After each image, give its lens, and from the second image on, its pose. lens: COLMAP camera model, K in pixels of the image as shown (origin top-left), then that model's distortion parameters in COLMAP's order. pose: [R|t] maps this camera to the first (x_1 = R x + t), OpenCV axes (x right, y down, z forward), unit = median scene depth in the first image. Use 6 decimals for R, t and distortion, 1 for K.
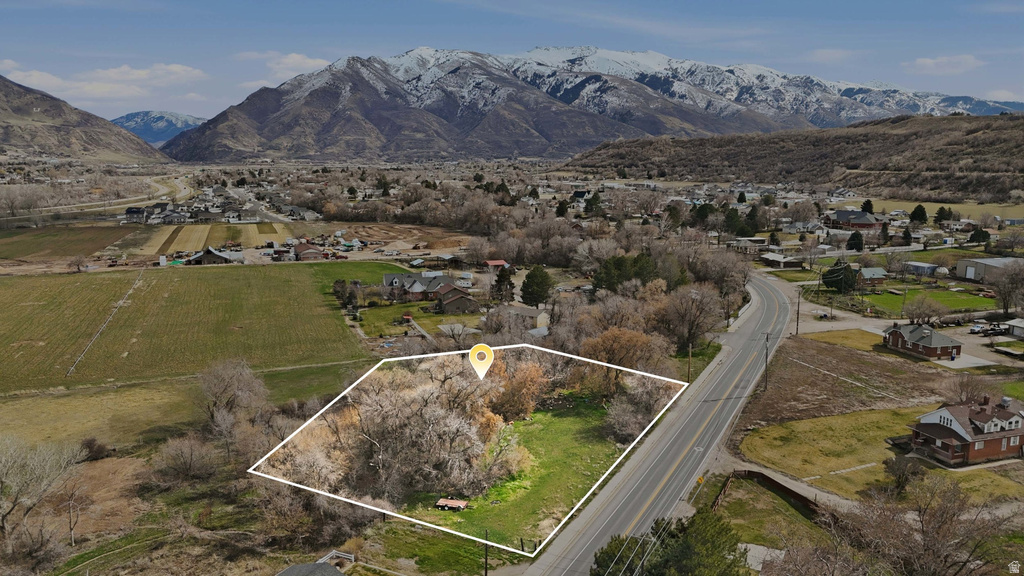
lens RADIAL K [[763.7, 0, 512.0], [0, 763.7, 288.0], [0, 0, 1]] dist [0.078355, -0.087186]
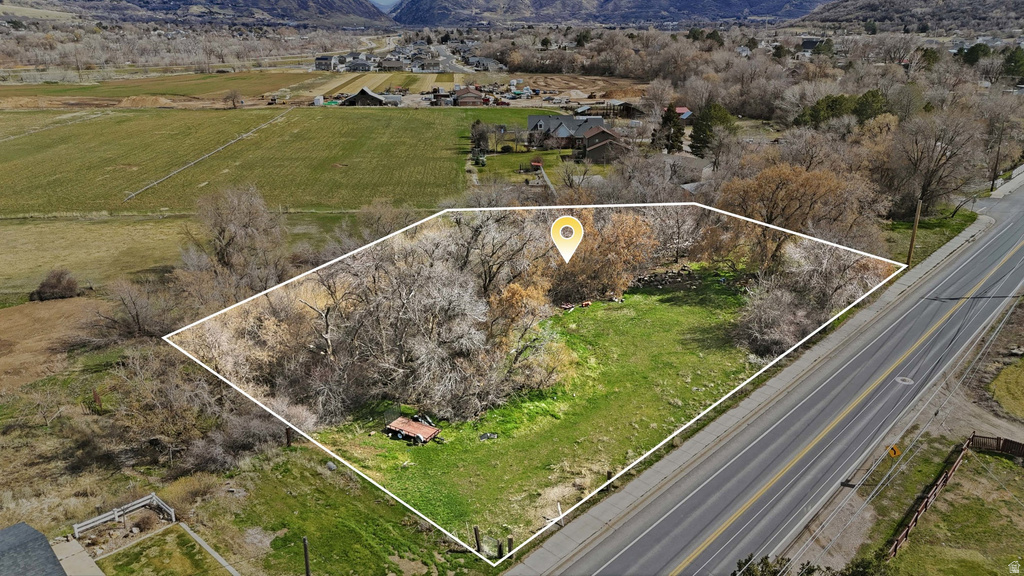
lens RADIAL K [[763.7, 0, 512.0], [0, 763.7, 288.0], [0, 0, 1]] dist [0.078355, -0.087186]
pose [[0.961689, 0.087915, -0.259663, 0.022878], [-0.044885, 0.984896, 0.167225, 0.013400], [0.270442, -0.149164, 0.951110, 0.084600]]
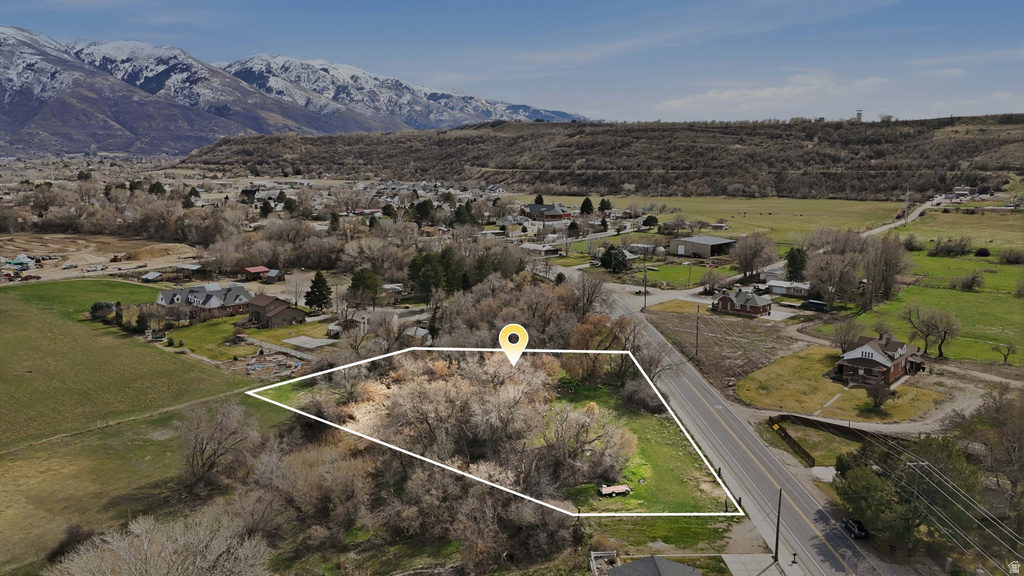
lens RADIAL K [[763.7, 0, 512.0], [0, 763.7, 288.0], [0, 0, 1]] dist [0.078355, -0.087186]
pose [[0.869057, -0.081992, 0.487870, -0.117738], [0.080524, 0.996463, 0.024026, -0.004853], [-0.488115, 0.018405, 0.872585, 0.026486]]
